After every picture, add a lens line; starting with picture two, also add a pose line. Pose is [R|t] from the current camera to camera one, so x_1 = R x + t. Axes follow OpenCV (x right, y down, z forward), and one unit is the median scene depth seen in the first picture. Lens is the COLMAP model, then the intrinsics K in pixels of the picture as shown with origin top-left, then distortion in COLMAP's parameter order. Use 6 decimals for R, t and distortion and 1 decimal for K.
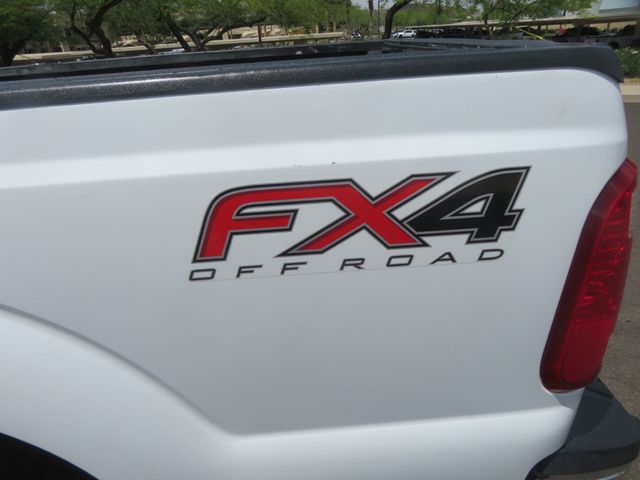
lens RADIAL K [[461.9, 0, 323.8], [0, 461.9, 238.7], [0, 0, 1]] dist [-0.001690, -0.000989]
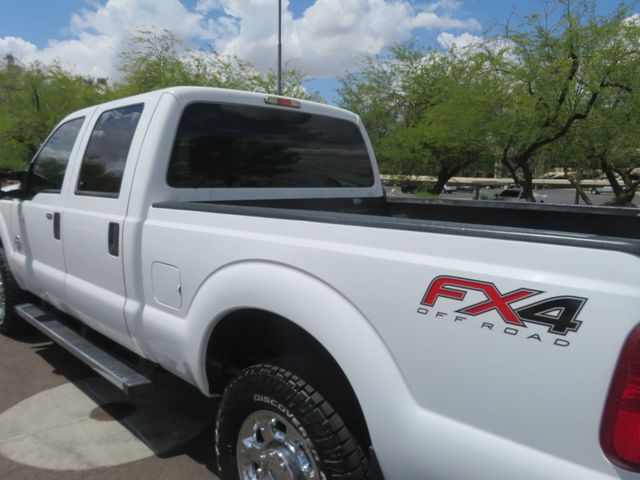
lens RADIAL K [[508.8, 0, 322.0], [0, 508.8, 238.8], [0, 0, 1]] dist [-0.010629, -0.004931]
pose [[0.686871, 0.154480, -0.710172, 1.075503], [-0.339458, 0.932206, -0.125541, 0.223994], [0.642633, 0.327304, 0.692745, -1.100063]]
